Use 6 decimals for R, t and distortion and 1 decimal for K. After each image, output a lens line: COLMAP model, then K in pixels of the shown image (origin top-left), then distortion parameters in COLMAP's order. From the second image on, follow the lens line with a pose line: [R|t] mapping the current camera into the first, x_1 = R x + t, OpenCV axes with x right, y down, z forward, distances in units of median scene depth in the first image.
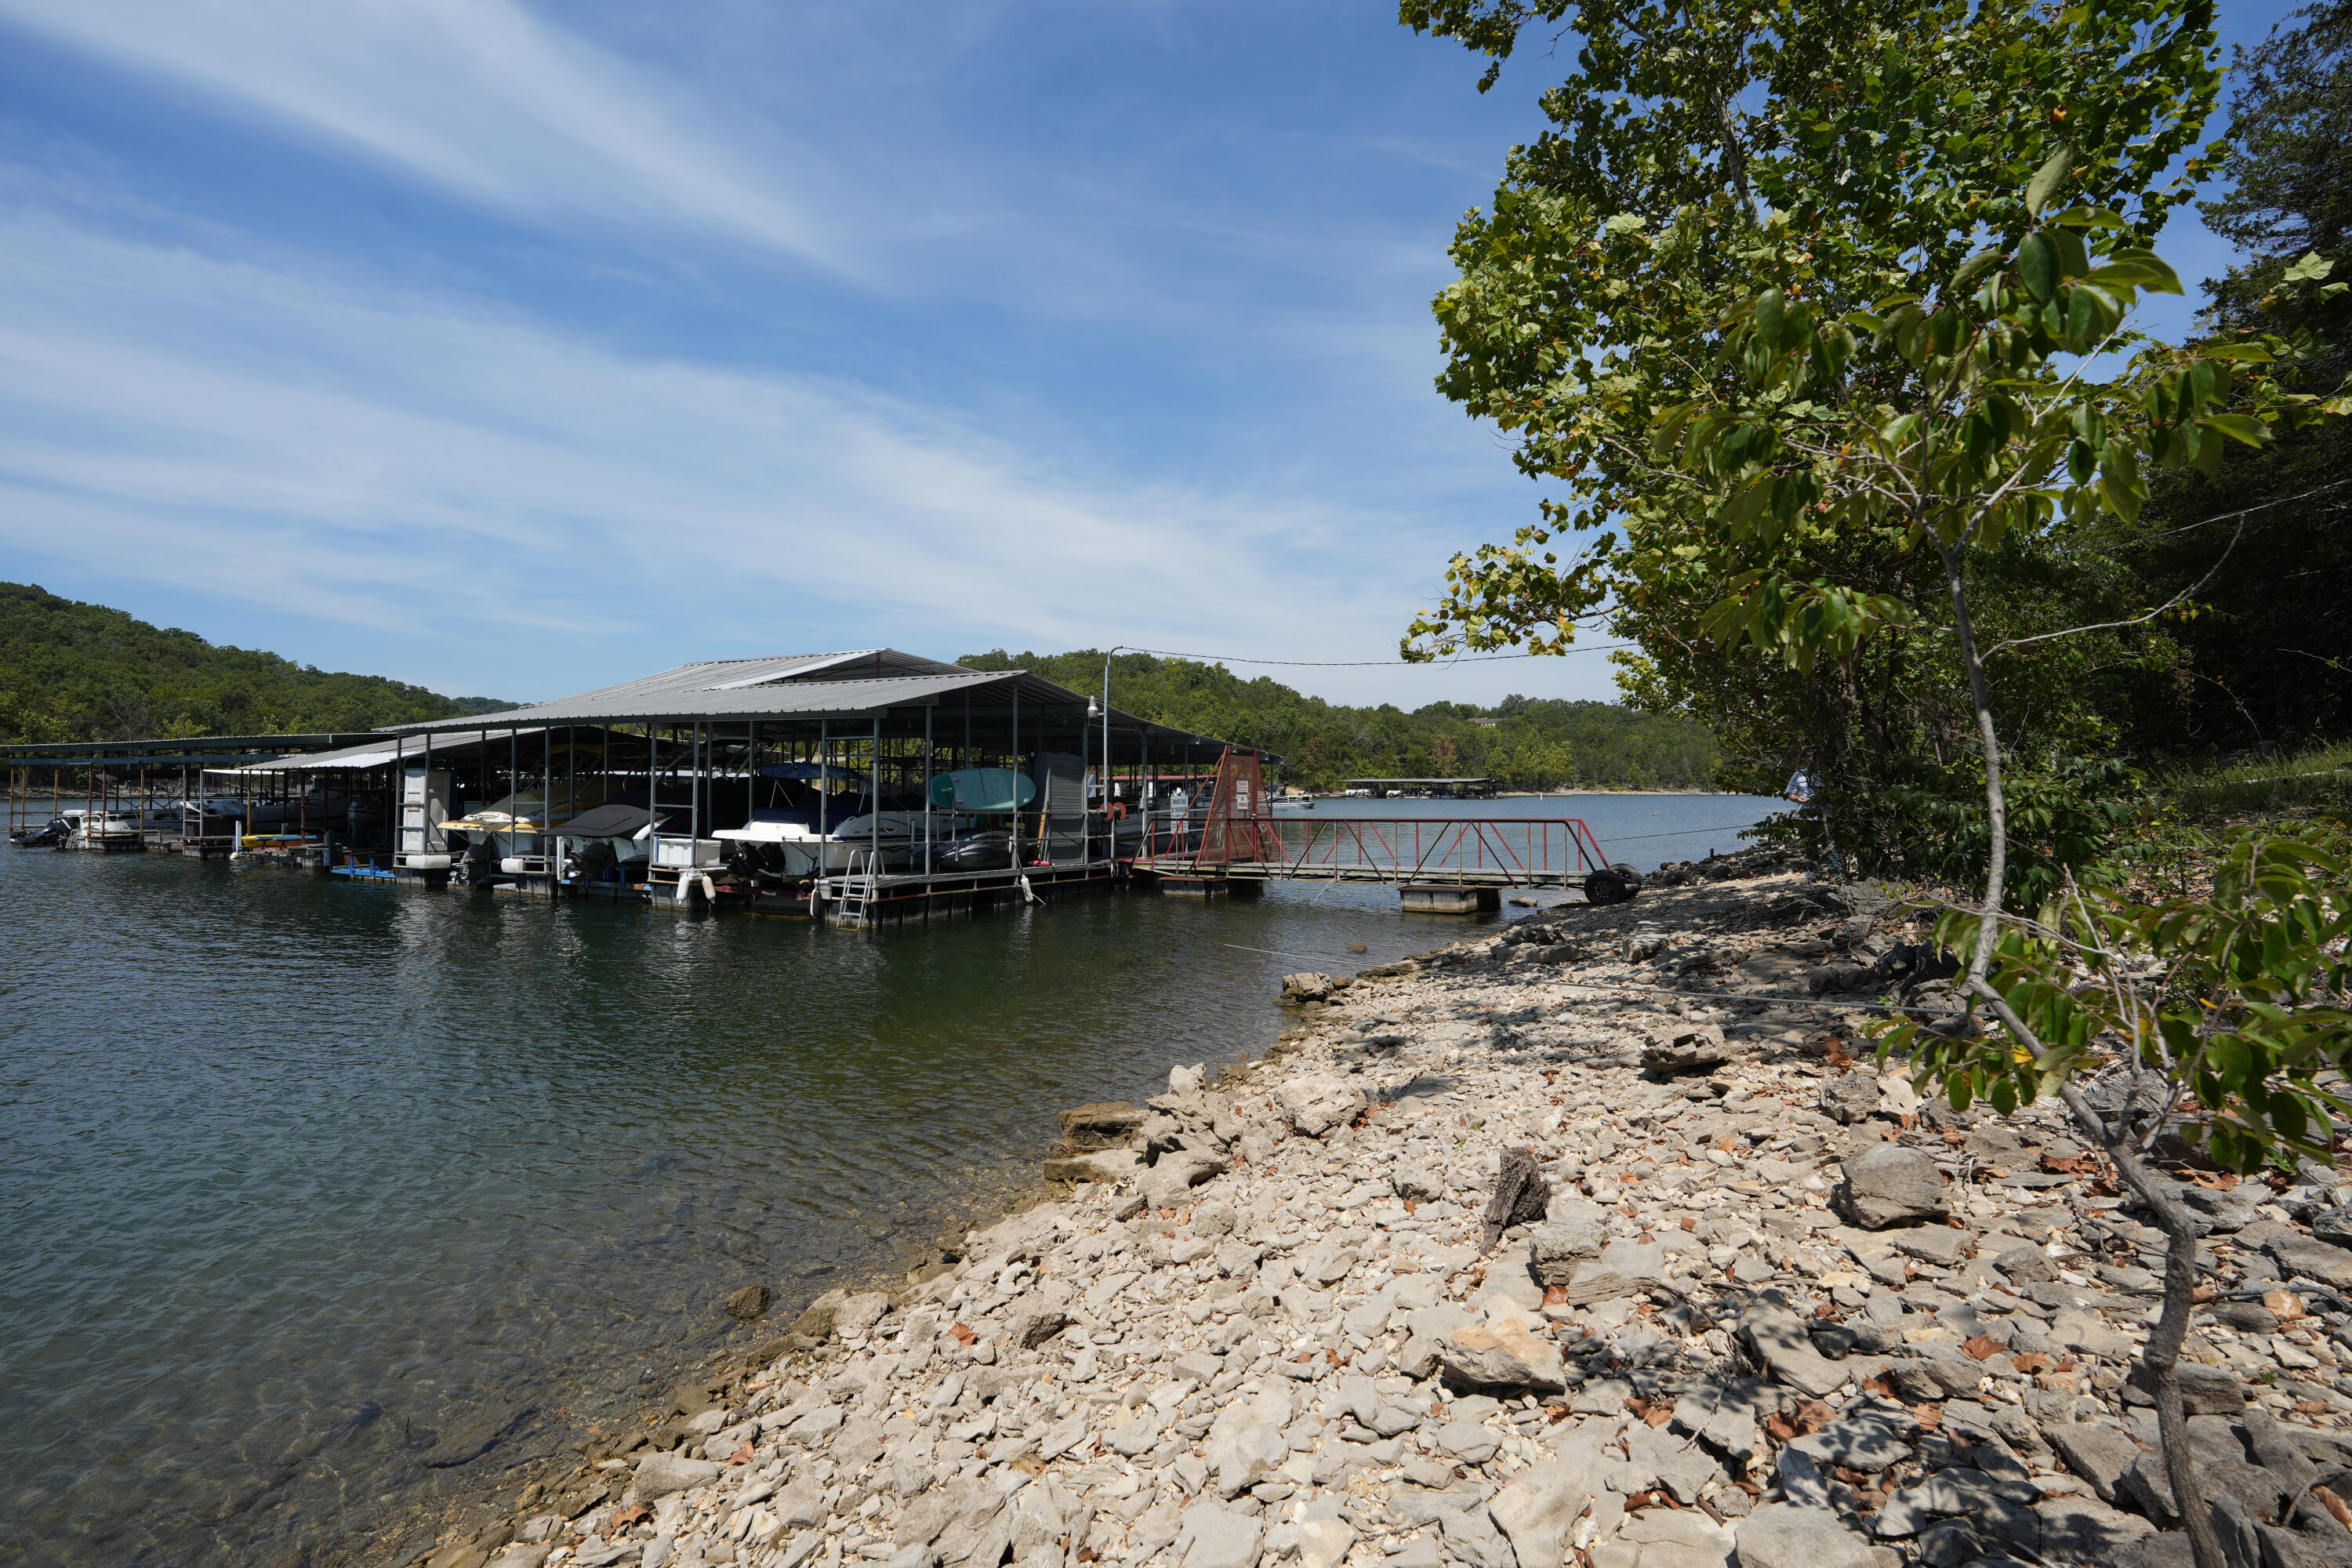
lens RADIAL K [[1086.8, 0, 1176.0], [0, 1086.8, 784.0], [0, 0, 1]] dist [0.000859, 0.000183]
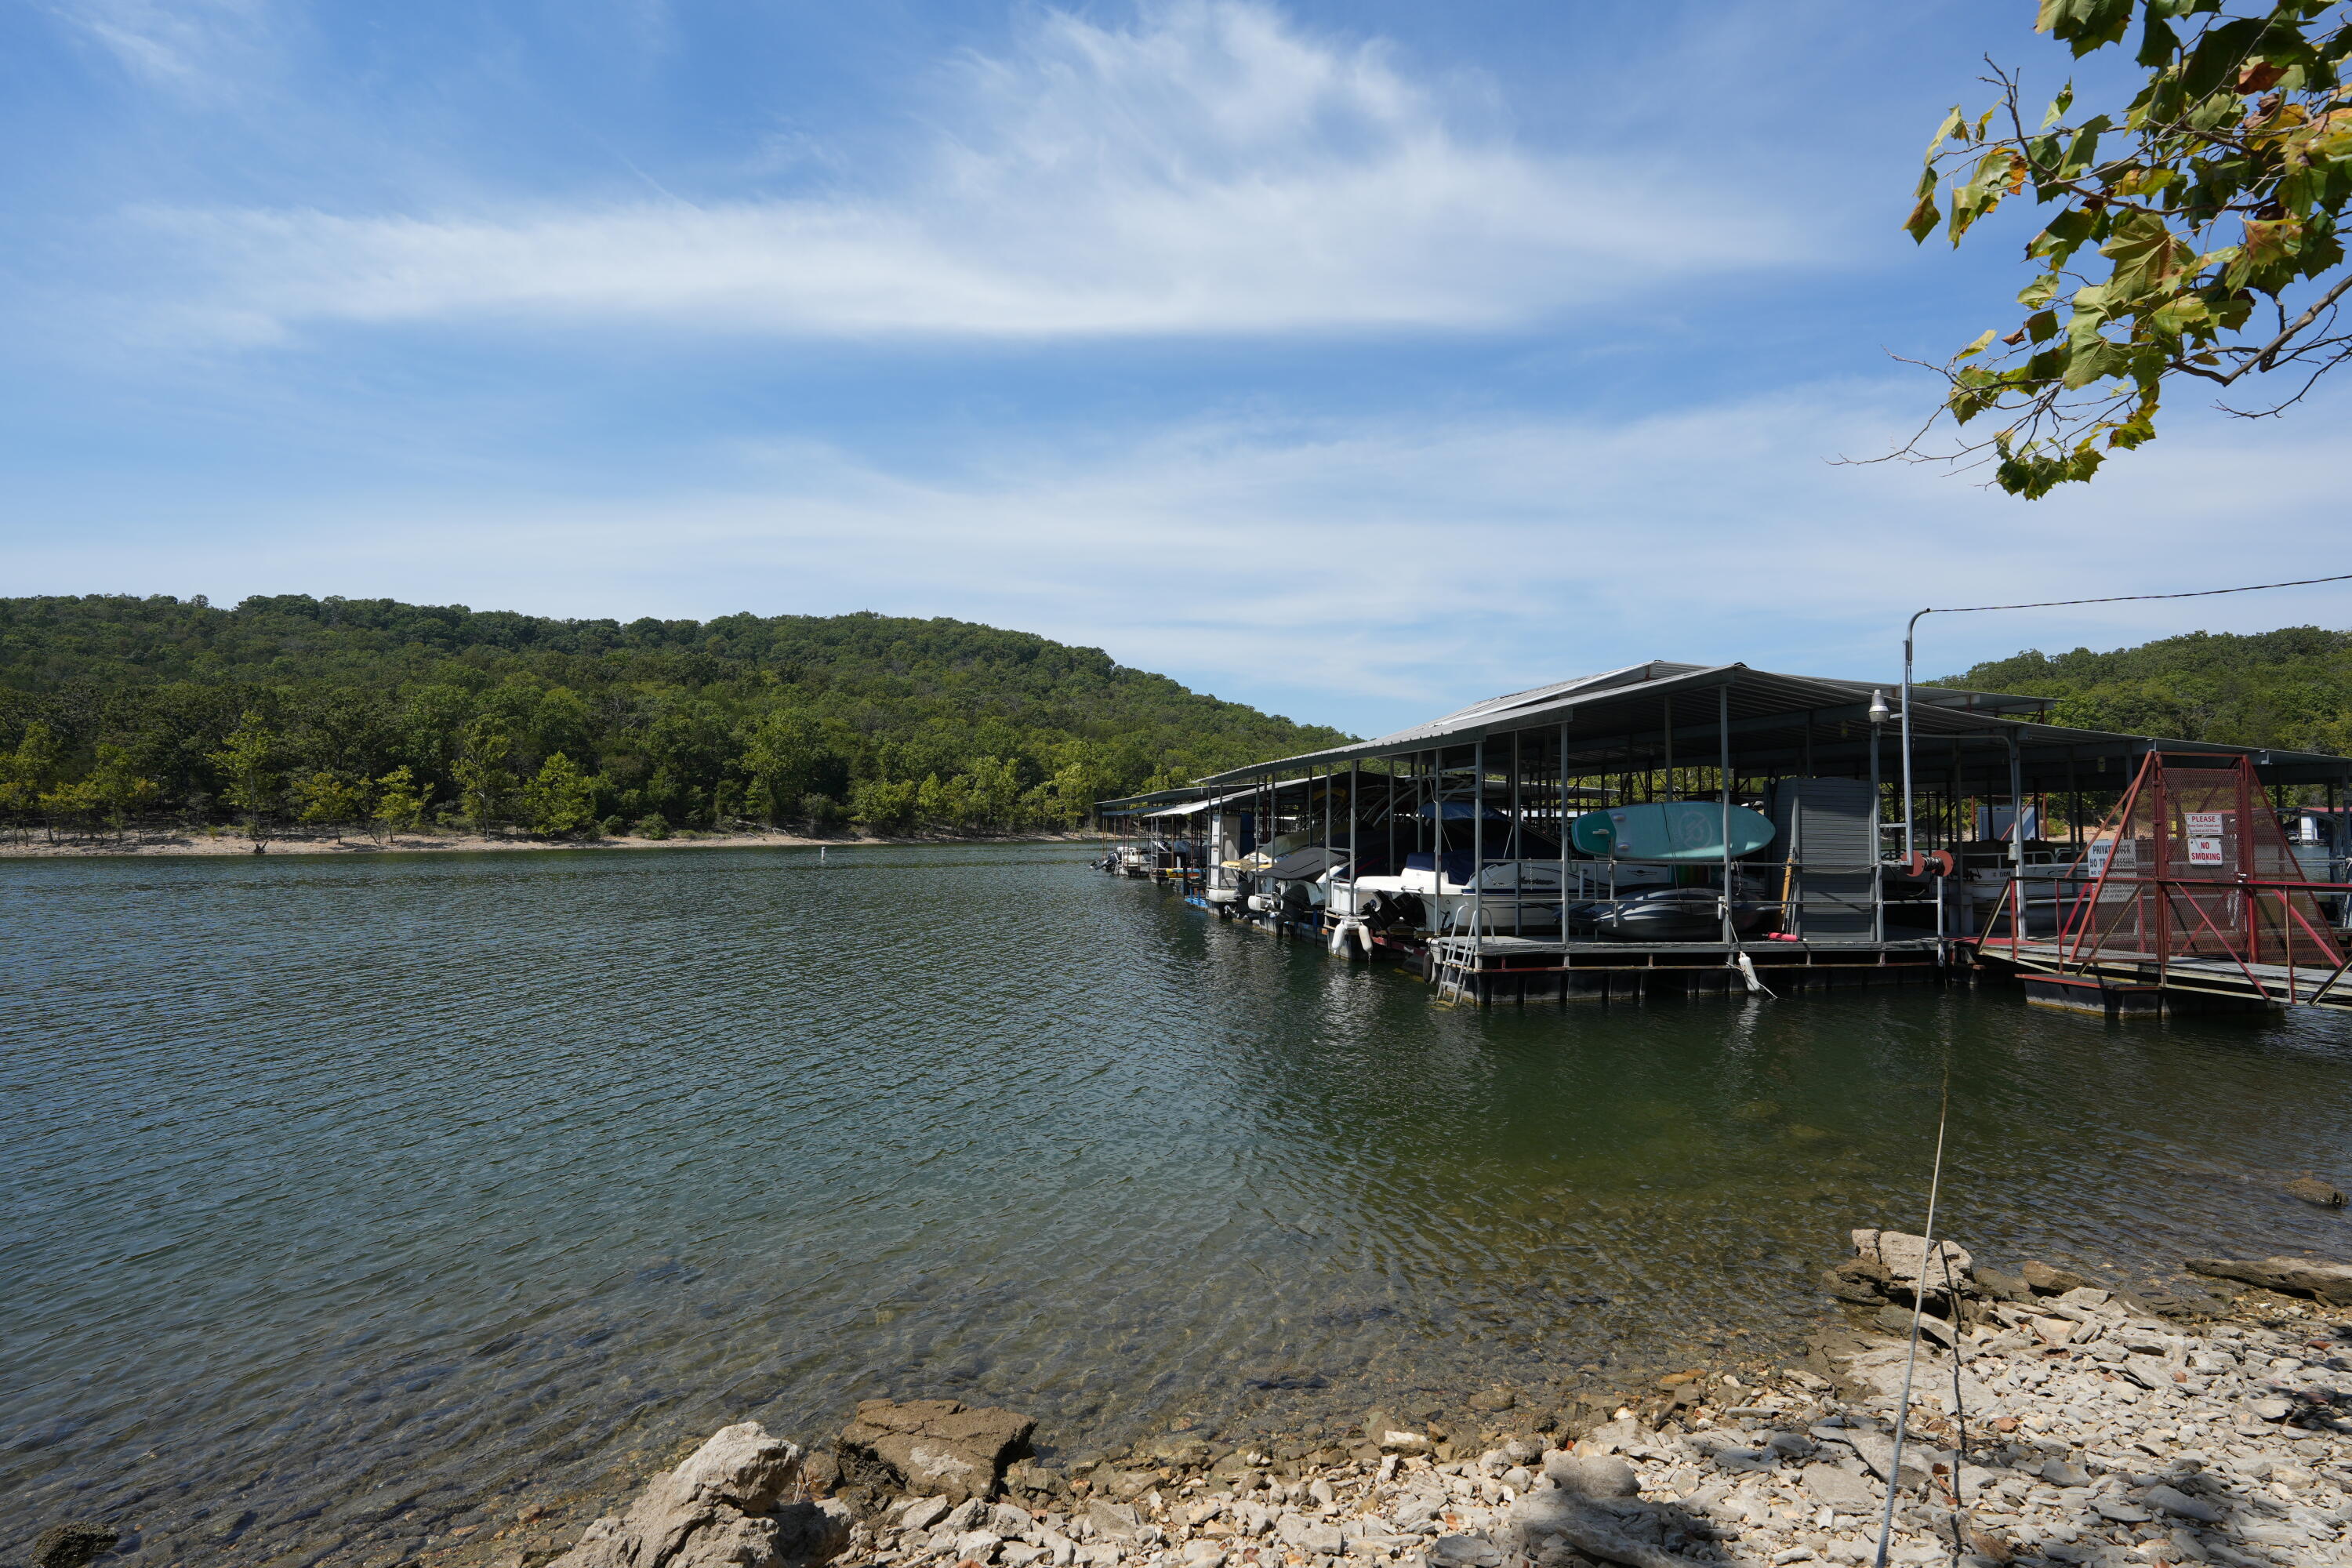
lens RADIAL K [[1063.4, 0, 1176.0], [0, 1063.4, 784.0], [0, 0, 1]] dist [0.000069, -0.000073]
pose [[0.643435, -0.037002, -0.764606, 0.153802], [0.007205, 0.999080, -0.042286, 0.001347], [0.765467, 0.021699, 0.643110, 0.273249]]
